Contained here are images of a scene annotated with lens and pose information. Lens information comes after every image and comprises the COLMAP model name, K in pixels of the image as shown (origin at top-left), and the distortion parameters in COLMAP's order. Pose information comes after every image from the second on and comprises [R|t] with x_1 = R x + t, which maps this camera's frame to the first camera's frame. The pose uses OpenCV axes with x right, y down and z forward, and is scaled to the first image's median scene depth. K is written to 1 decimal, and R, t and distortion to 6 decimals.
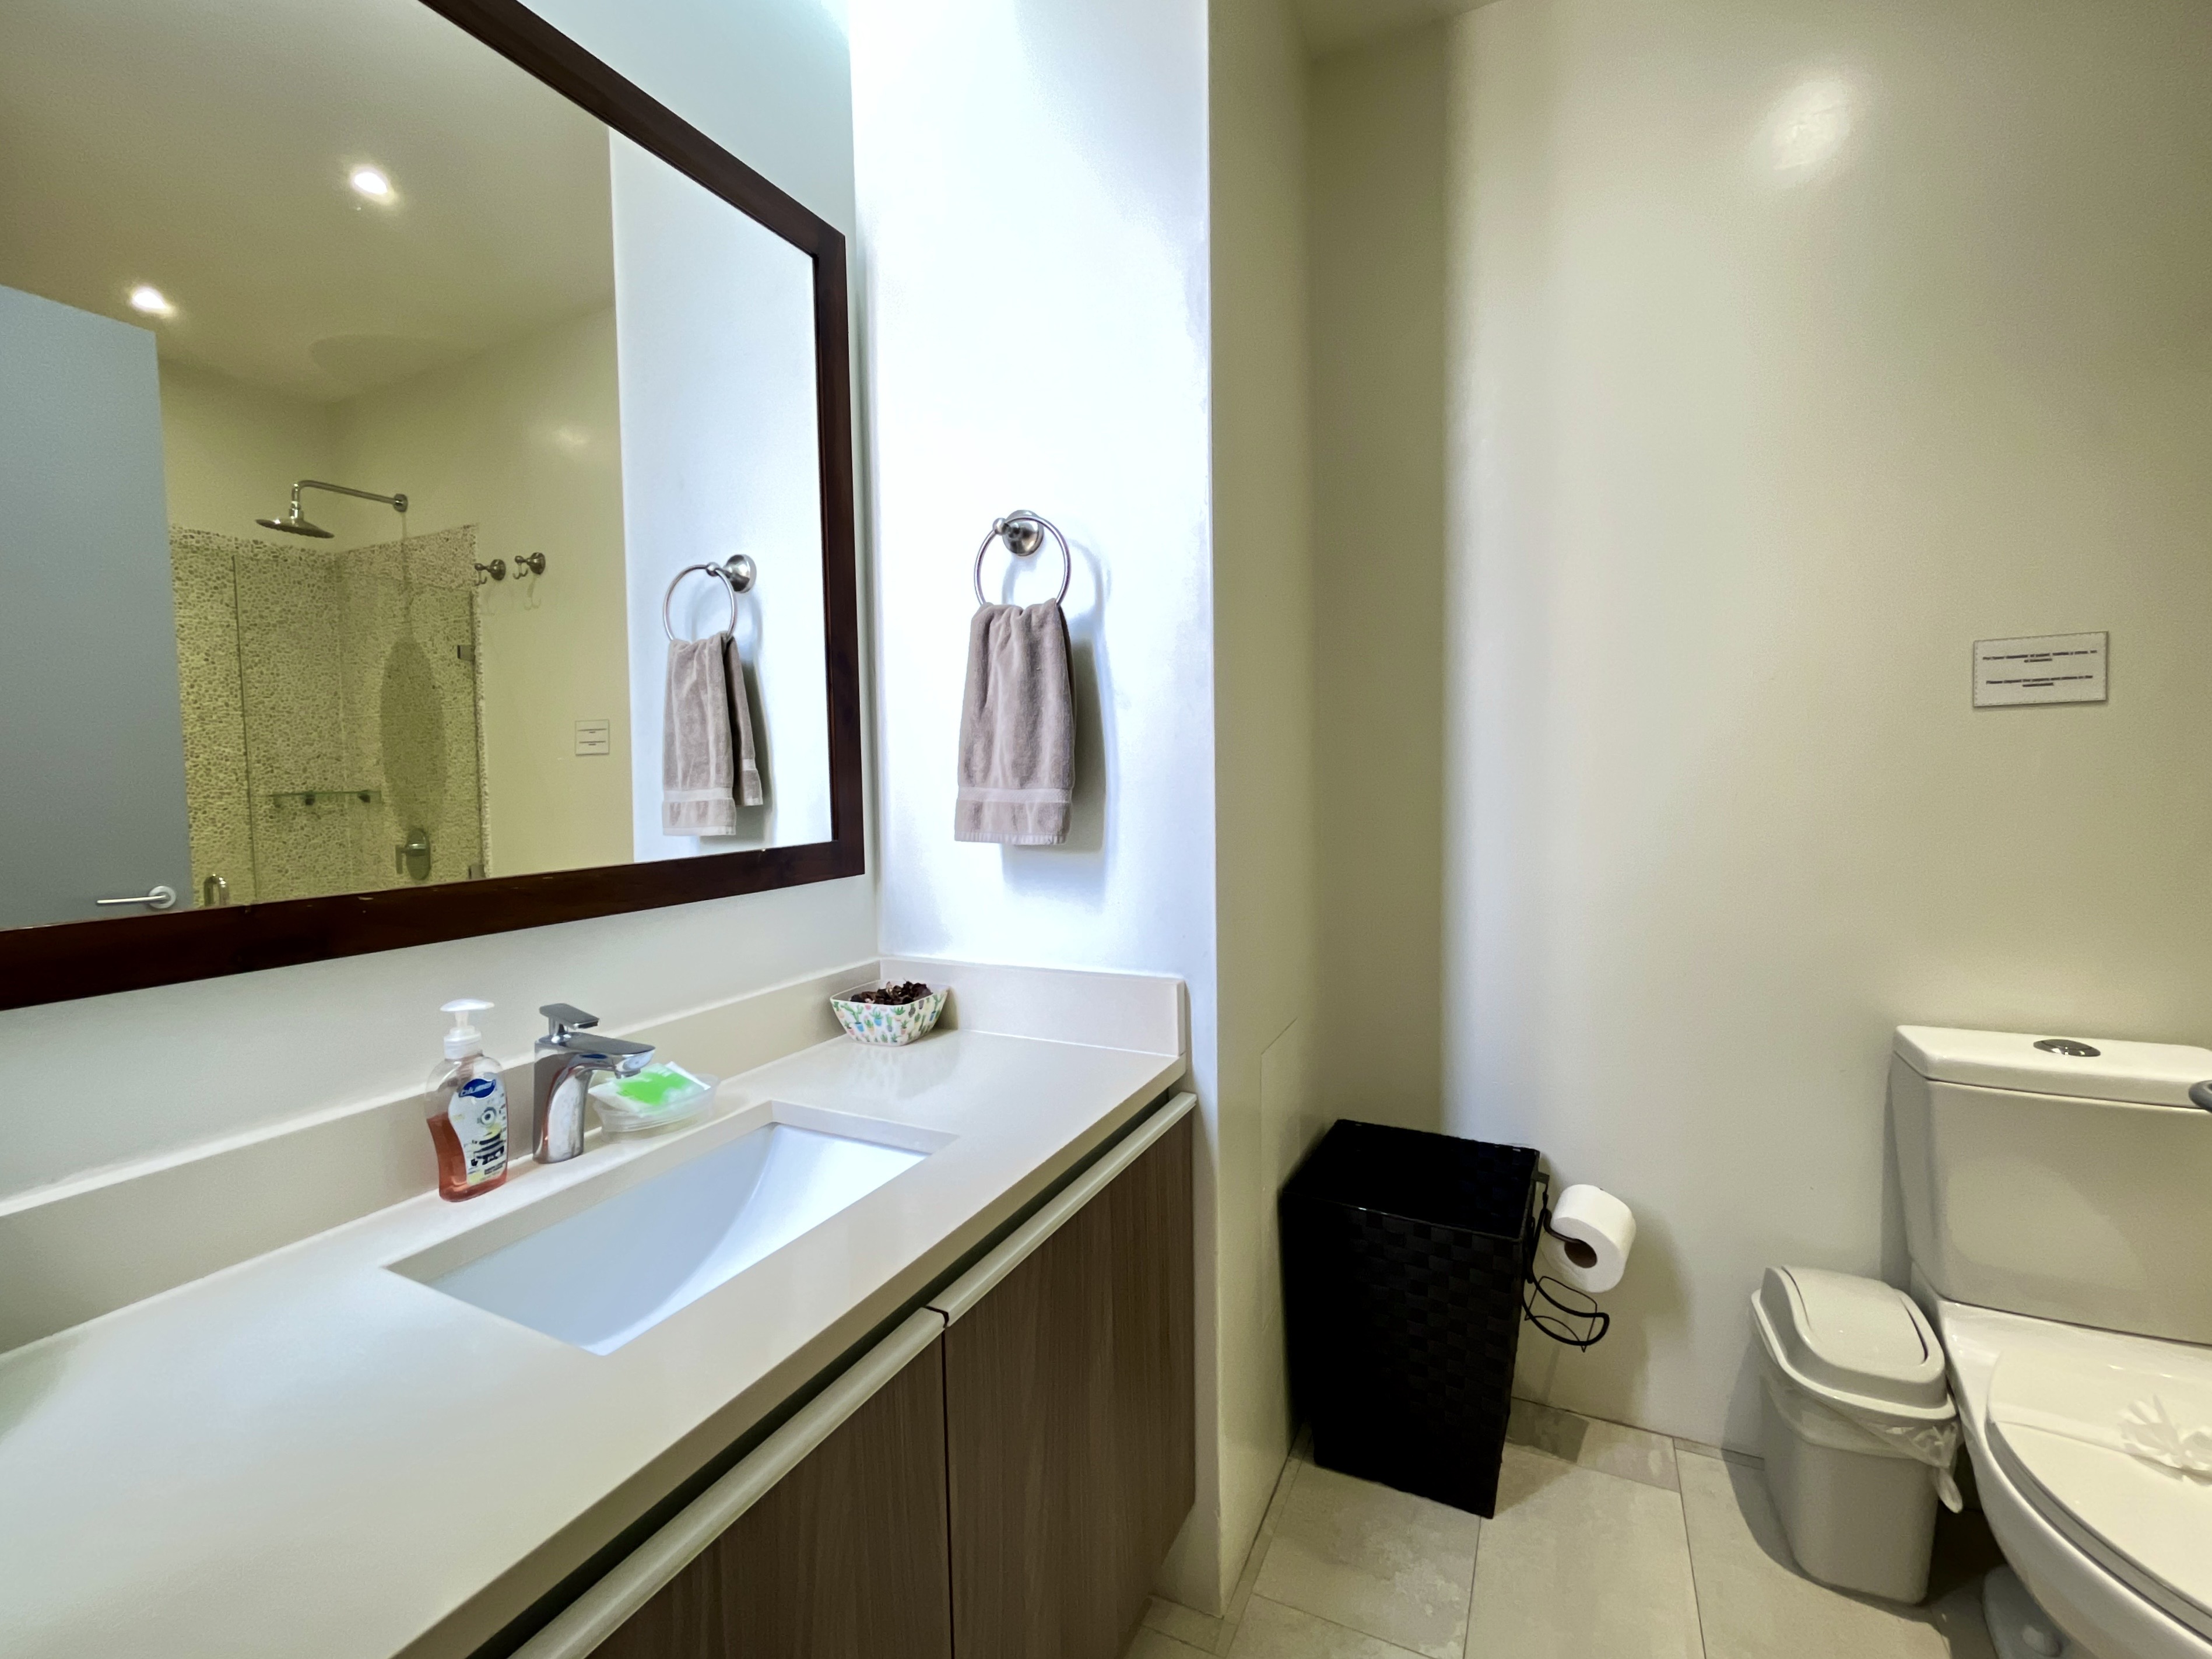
lens RADIAL K [[892.7, 0, 1105.9], [0, 892.7, 819.5], [0, 0, 1]] dist [-0.000288, -0.000049]
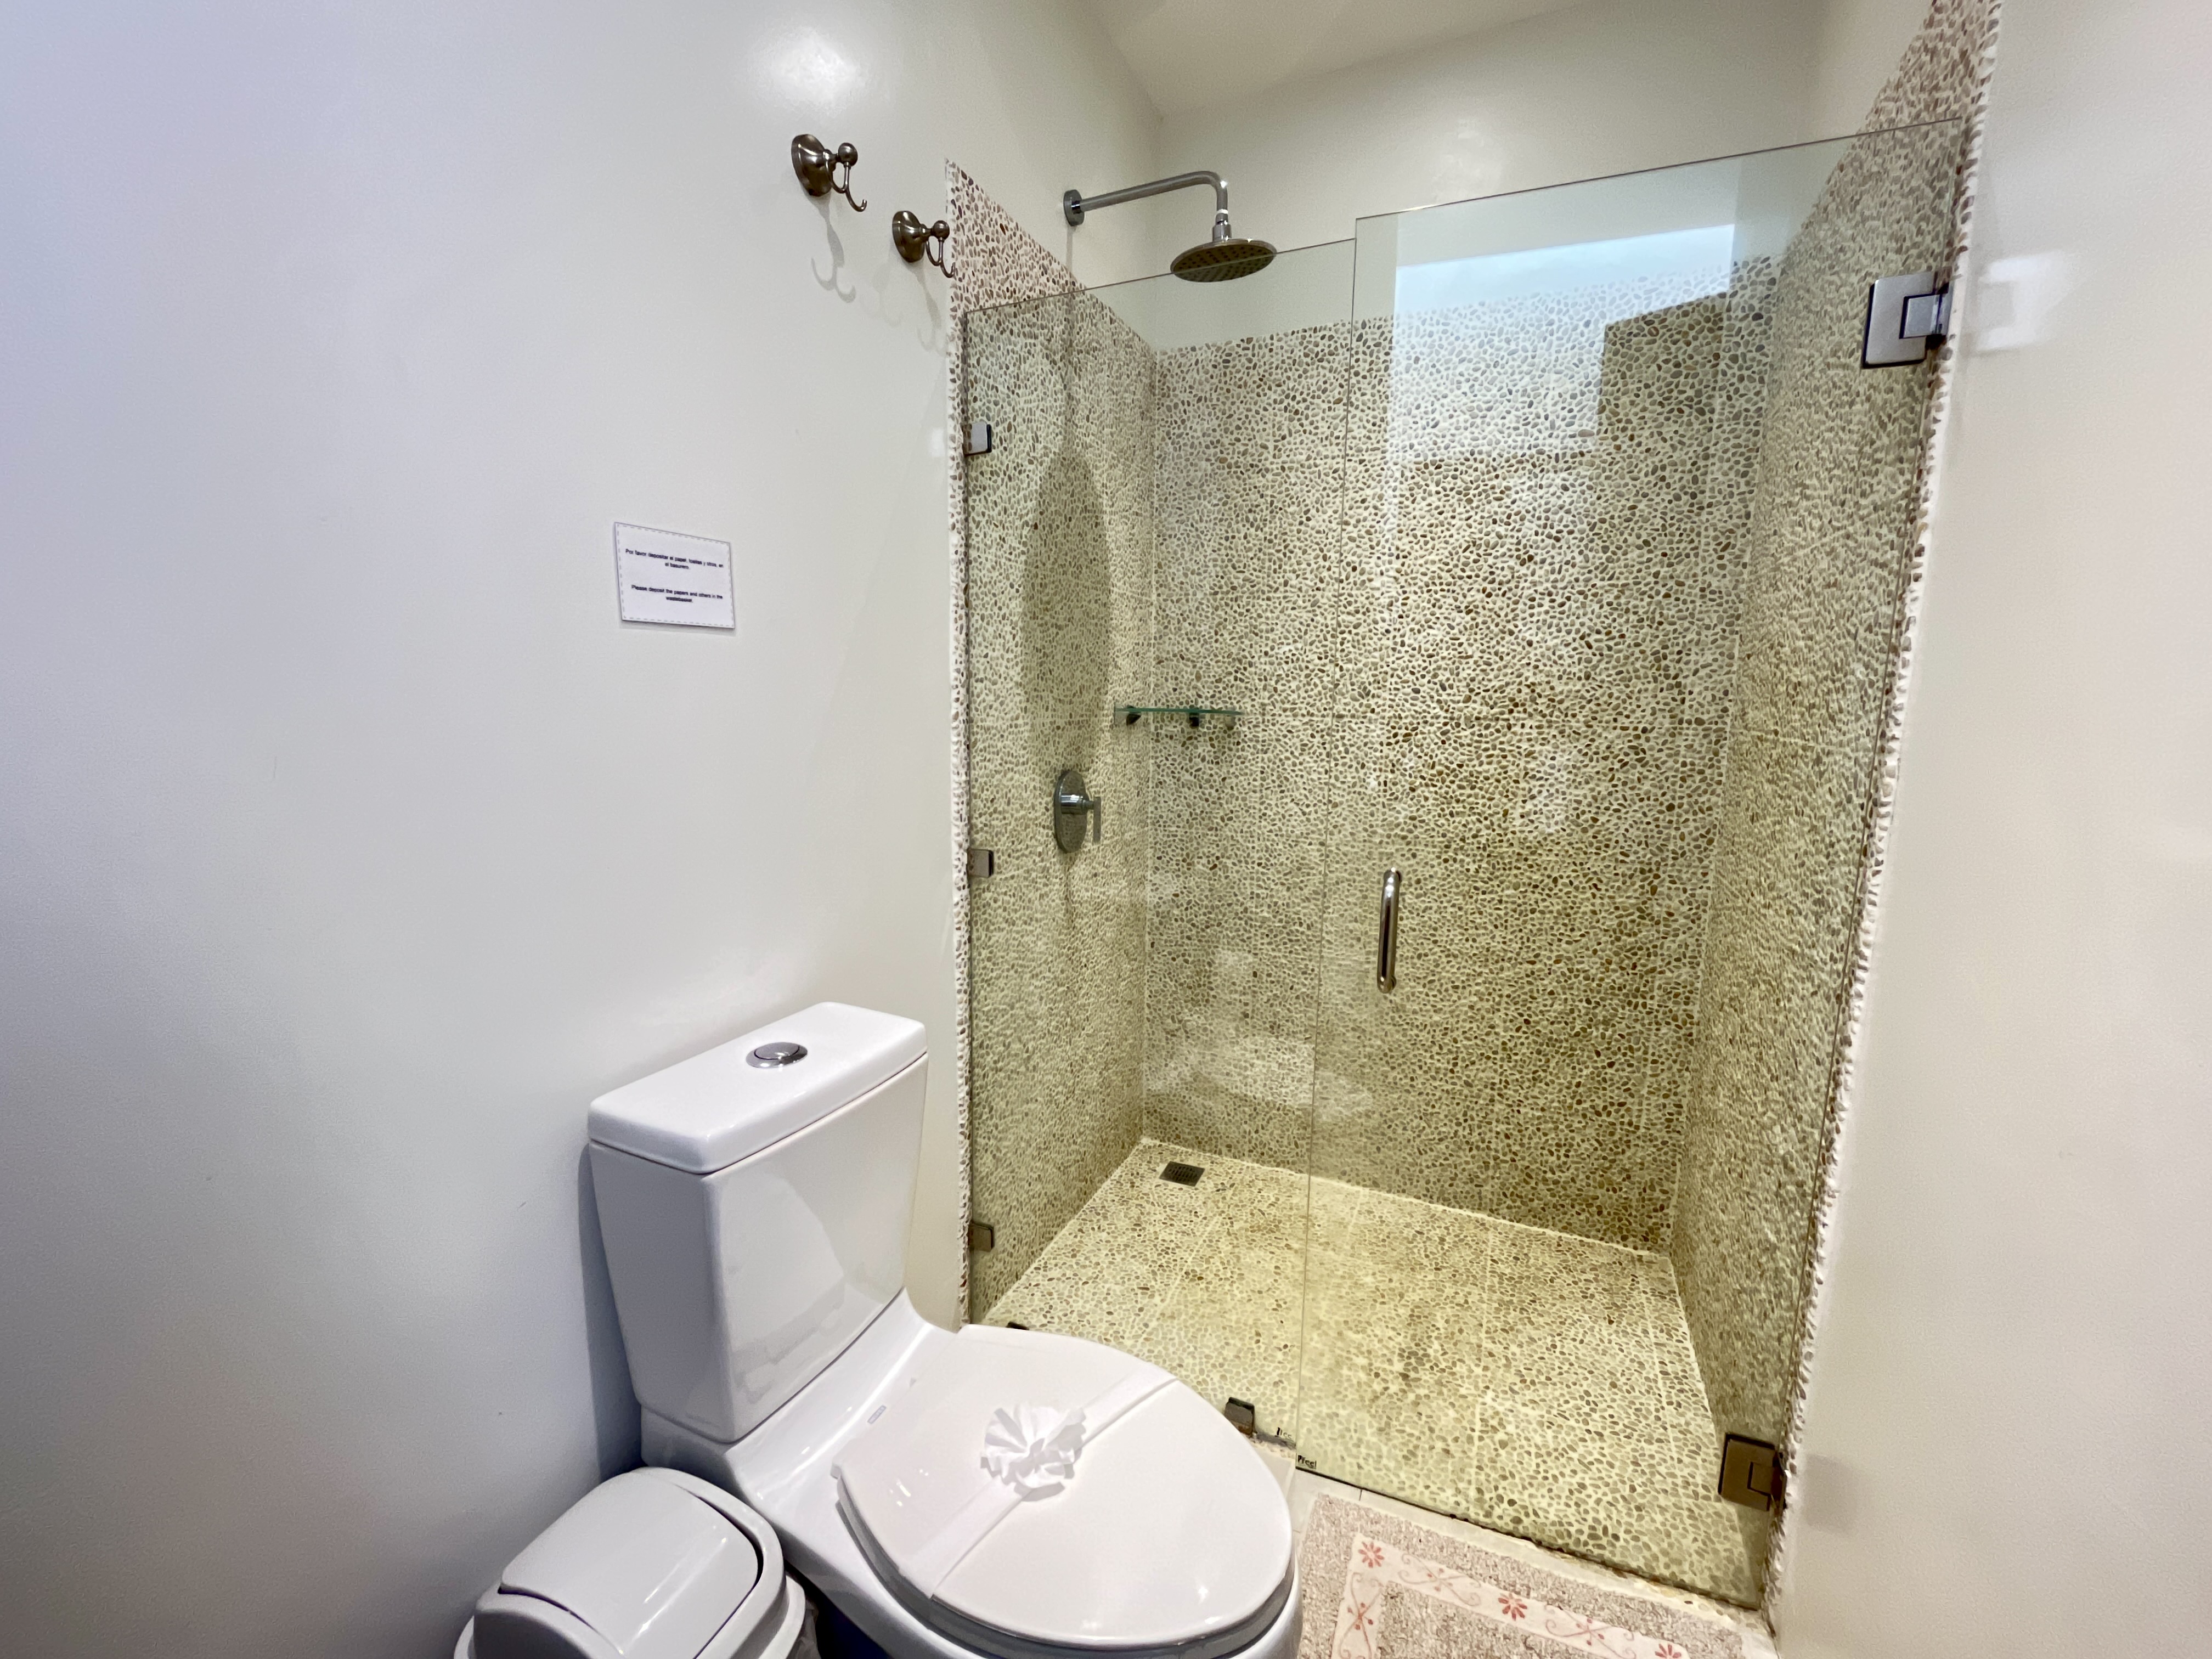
lens RADIAL K [[892.6, 0, 1104.1], [0, 892.6, 824.7], [0, 0, 1]] dist [-0.000288, -0.000049]
pose [[-0.029797, -0.116454, 0.992749, 0.259836], [0.043079, 0.992118, 0.117673, -0.034655], [-0.998627, 0.046273, -0.024546, 0.664176]]
